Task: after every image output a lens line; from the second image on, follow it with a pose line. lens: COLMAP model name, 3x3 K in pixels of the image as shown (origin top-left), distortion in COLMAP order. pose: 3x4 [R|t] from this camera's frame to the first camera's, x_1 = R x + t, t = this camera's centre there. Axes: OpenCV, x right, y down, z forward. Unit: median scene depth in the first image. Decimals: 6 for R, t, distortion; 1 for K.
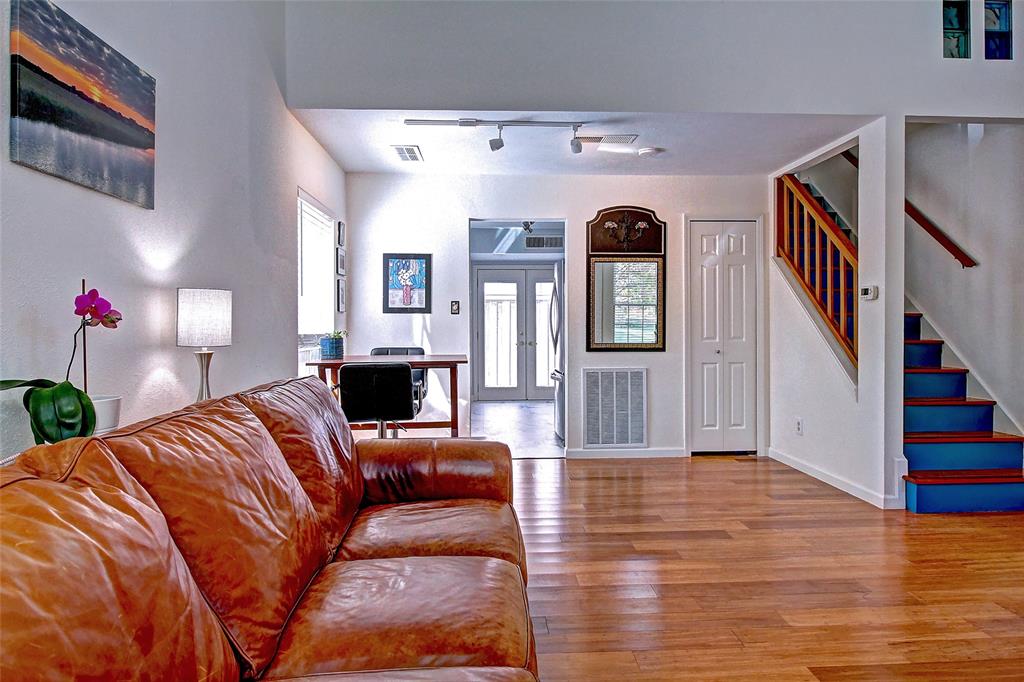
lens RADIAL K [[592.8, 0, 515.9], [0, 592.8, 333.5], [0, 0, 1]] dist [0.003426, -0.008895]
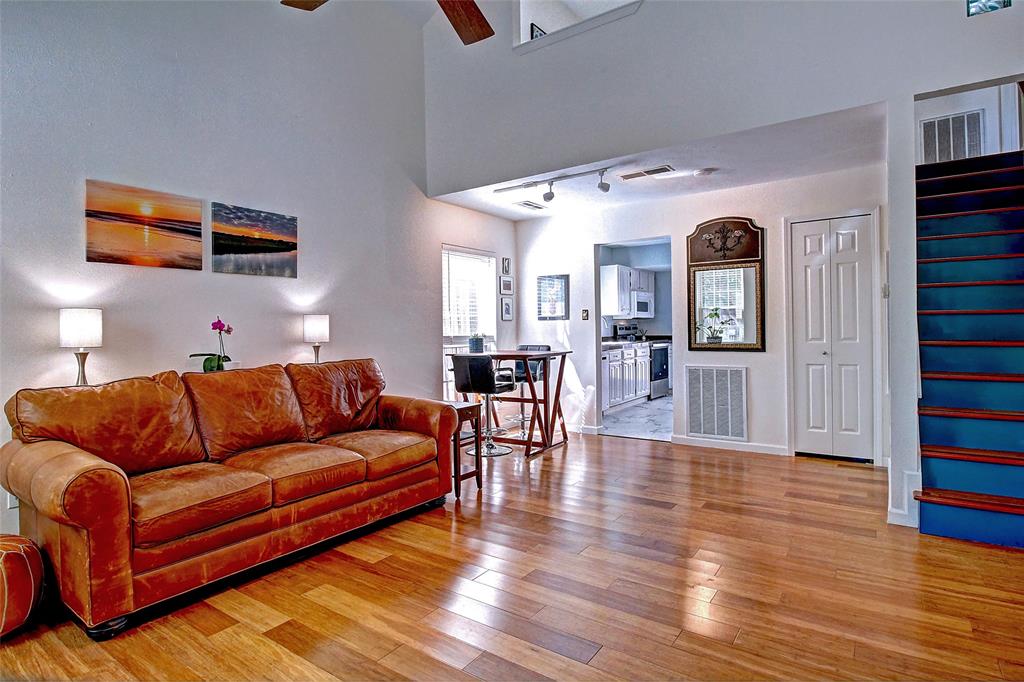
lens RADIAL K [[541.0, 0, 509.1], [0, 541.0, 333.4], [0, 0, 1]] dist [-0.003981, -0.002799]
pose [[0.786438, -0.003291, -0.617660, 0.497521], [0.003003, 0.999994, -0.001506, -0.001820], [0.617662, -0.000671, 0.786444, -0.026009]]
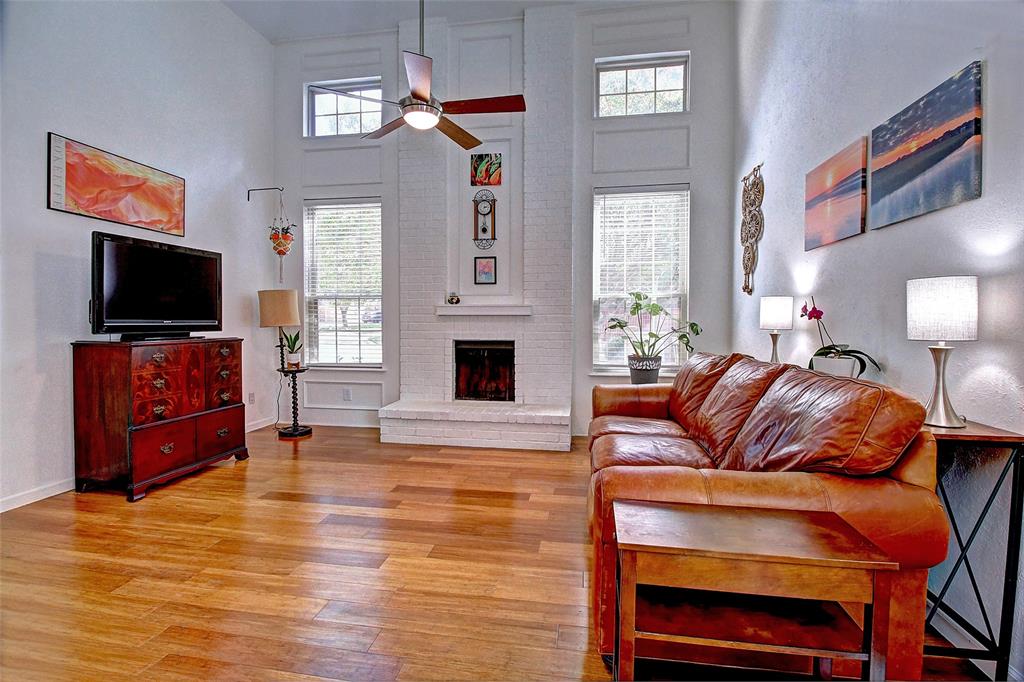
lens RADIAL K [[478.1, 0, 510.0], [0, 478.1, 327.1], [0, 0, 1]] dist [-0.013889, -0.001318]
pose [[-0.976676, -0.003237, 0.214692, -0.015610], [0.002915, 0.999594, 0.028331, -0.009388], [-0.214697, 0.028296, -0.976271, 0.794568]]
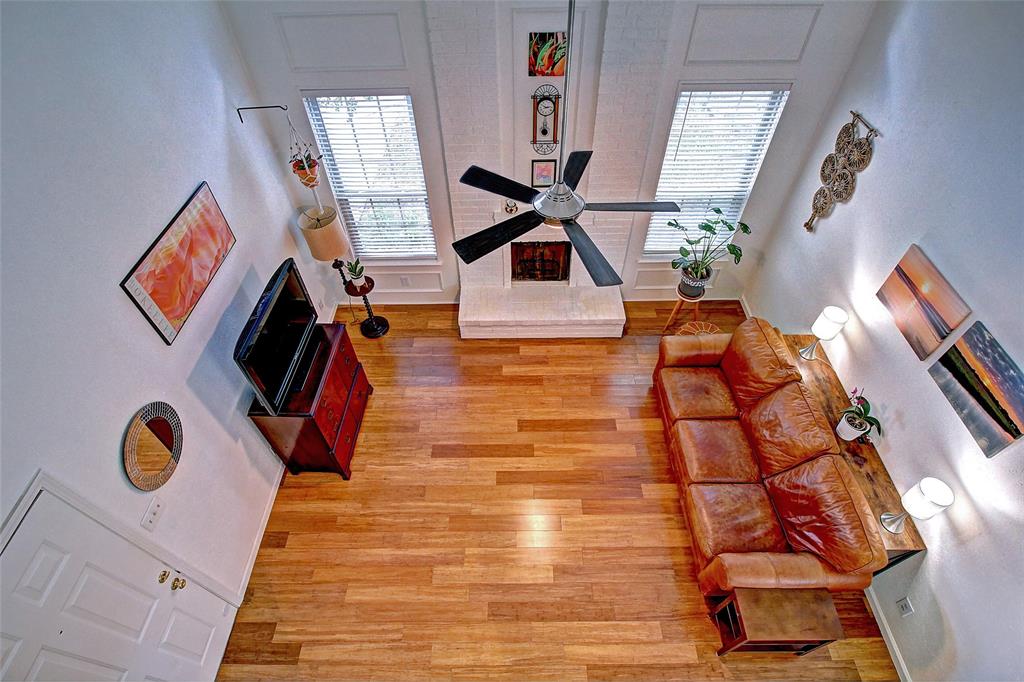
lens RADIAL K [[501.7, 0, 515.0], [0, 501.7, 340.9], [0, 0, 1]] dist [0.002098, -0.002014]
pose [[-0.998769, -0.027038, 0.041598, 0.246612], [0.013819, 0.653659, 0.756663, -0.596487], [-0.047650, 0.756306, -0.652480, 0.702420]]
